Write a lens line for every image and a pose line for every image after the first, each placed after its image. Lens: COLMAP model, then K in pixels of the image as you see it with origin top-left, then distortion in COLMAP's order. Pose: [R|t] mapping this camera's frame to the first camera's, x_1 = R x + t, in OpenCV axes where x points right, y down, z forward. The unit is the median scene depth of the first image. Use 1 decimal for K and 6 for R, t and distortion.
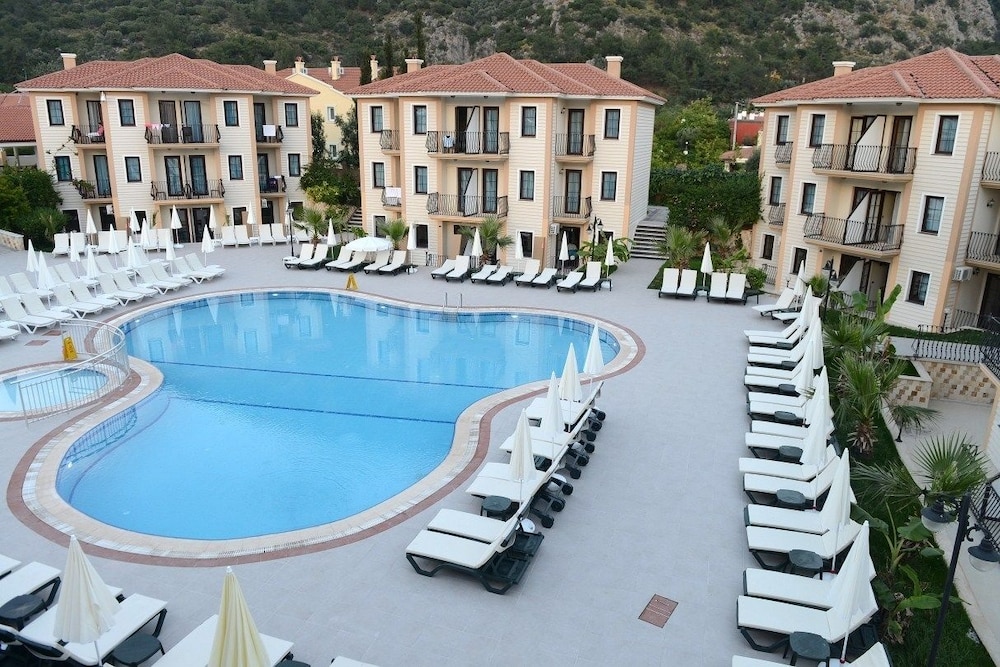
lens RADIAL K [[705.6, 0, 491.6], [0, 705.6, 311.3], [0, 0, 1]] dist [-0.027202, 0.014135]
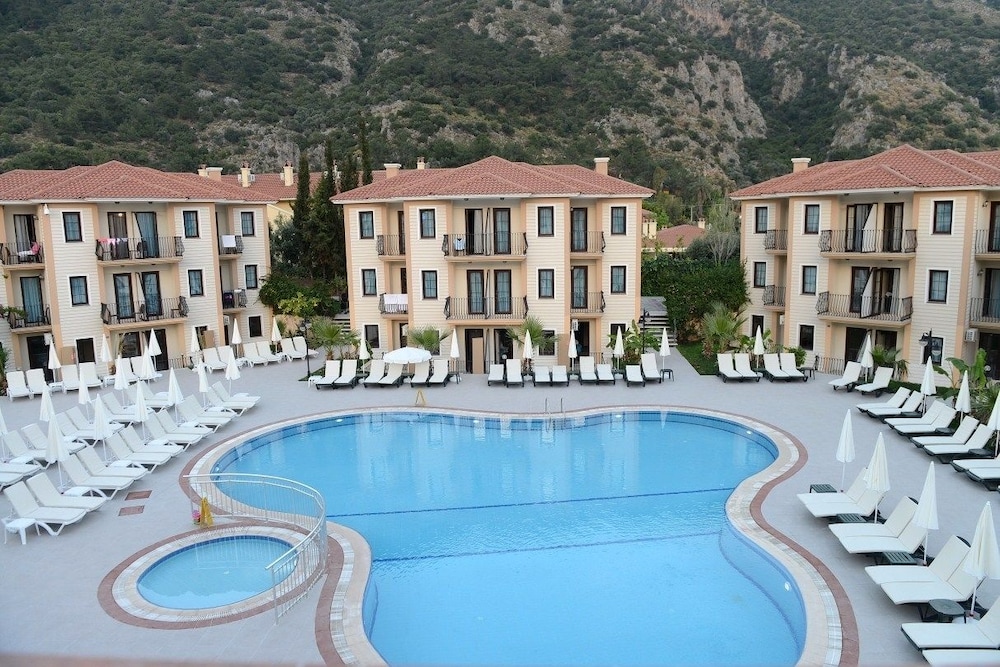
lens RADIAL K [[705.6, 0, 495.1], [0, 705.6, 309.6], [0, 0, 1]] dist [-0.027202, 0.014135]
pose [[0.968887, -0.068865, 0.237732, -0.208813], [0.101062, 0.986867, -0.126012, -0.019415], [-0.225932, 0.146117, 0.963122, 0.051266]]
